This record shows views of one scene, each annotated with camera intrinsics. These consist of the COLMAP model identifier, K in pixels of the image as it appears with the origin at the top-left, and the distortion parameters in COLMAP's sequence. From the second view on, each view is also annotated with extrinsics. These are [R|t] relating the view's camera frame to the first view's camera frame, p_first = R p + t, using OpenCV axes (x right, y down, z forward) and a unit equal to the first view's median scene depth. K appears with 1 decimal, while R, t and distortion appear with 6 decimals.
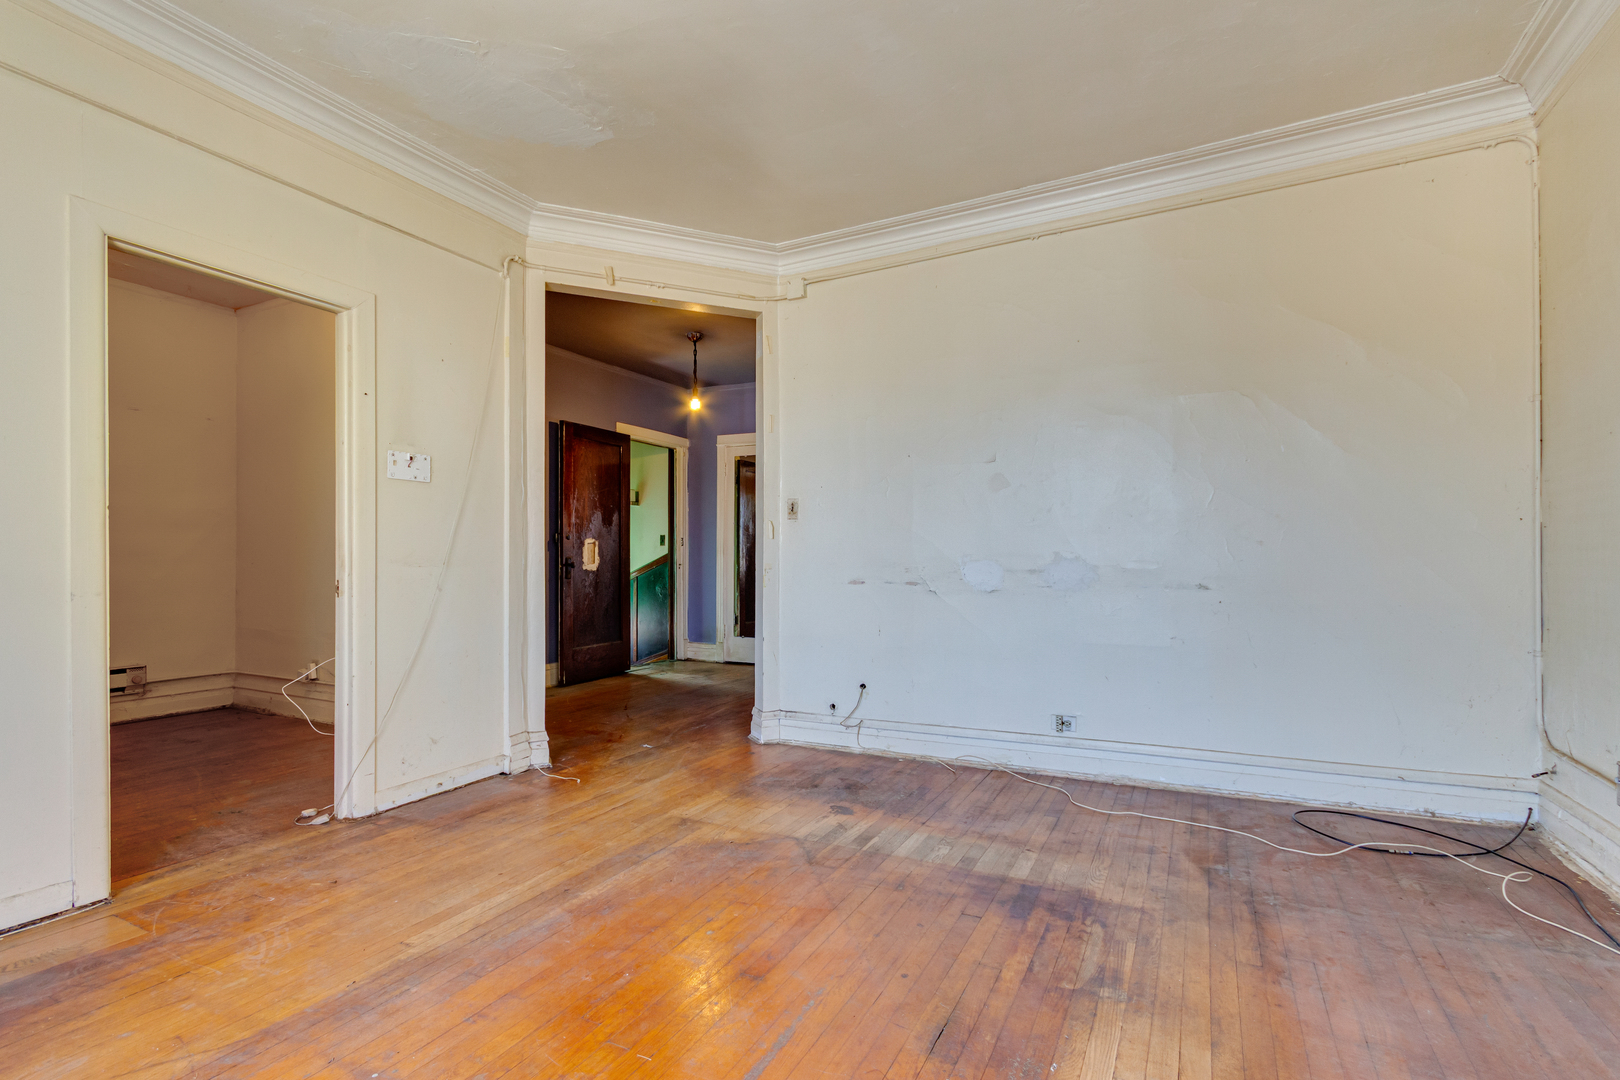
lens RADIAL K [[750.8, 0, 794.4], [0, 750.8, 549.1], [0, 0, 1]] dist [0.008309, -0.000560]
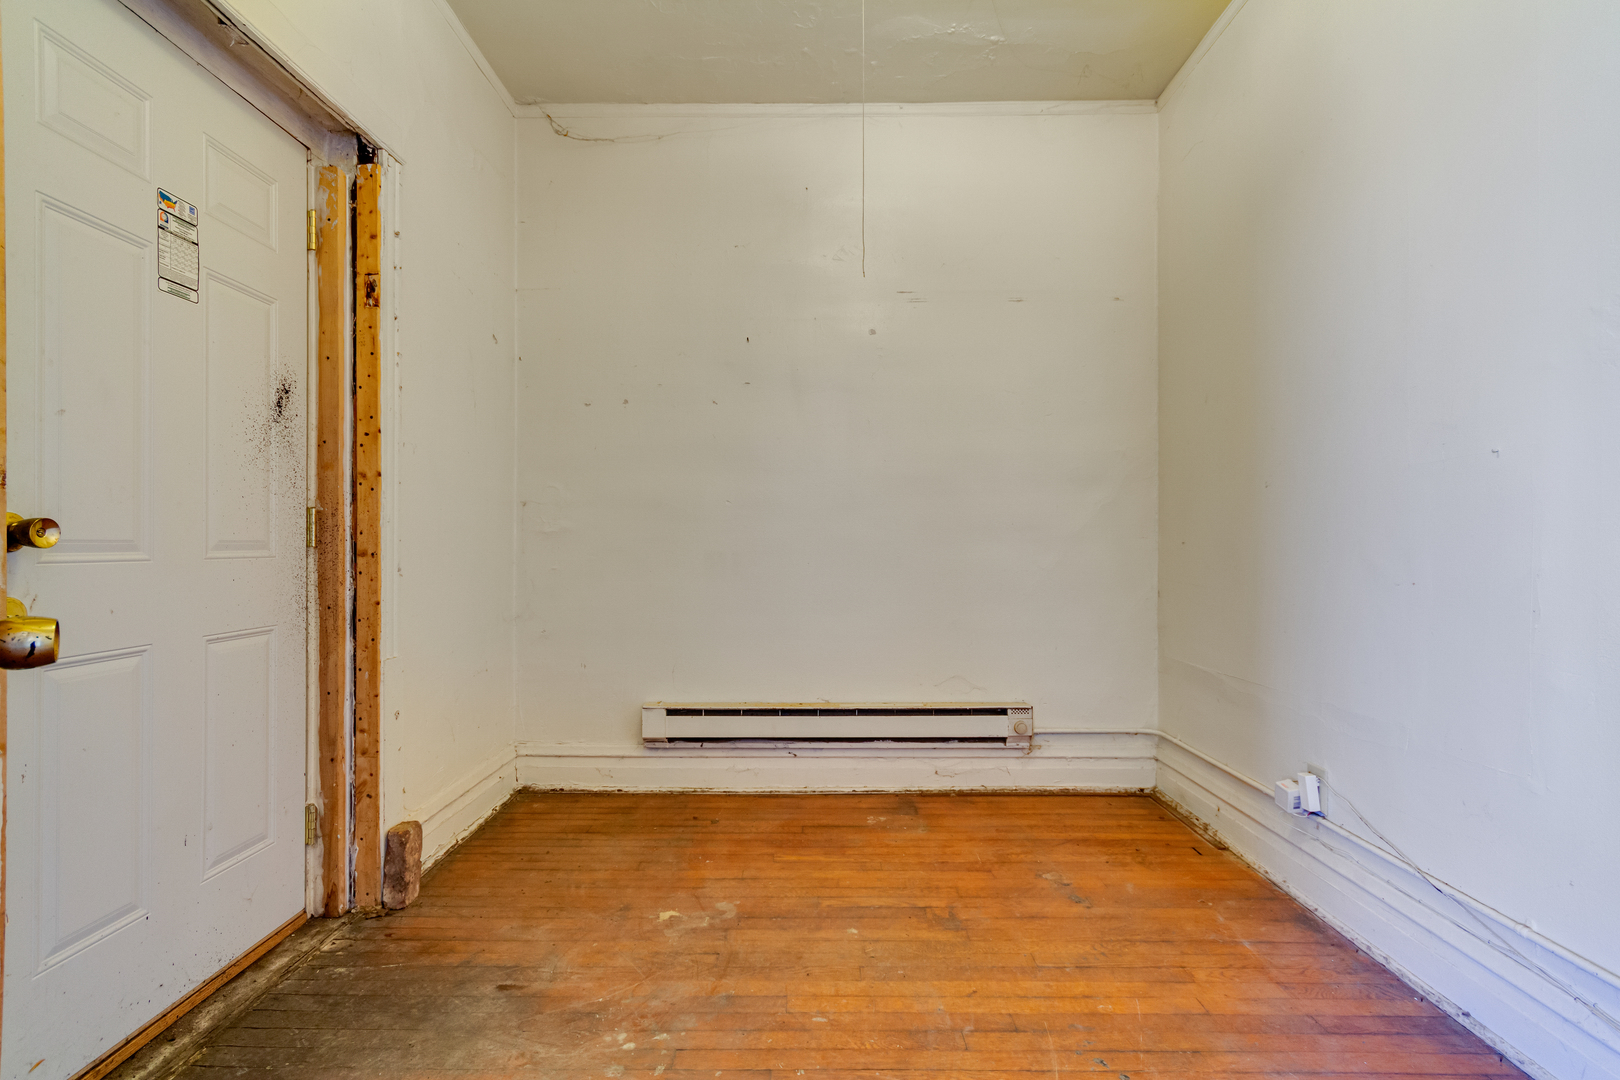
lens RADIAL K [[750.8, 0, 810.4], [0, 750.8, 542.3], [0, 0, 1]] dist [0.008309, -0.000560]
pose [[0.467228, 0.005283, -0.884121, -0.388065], [0.007247, 0.999926, 0.009805, 0.009883], [0.884107, -0.010988, 0.467155, 0.539696]]
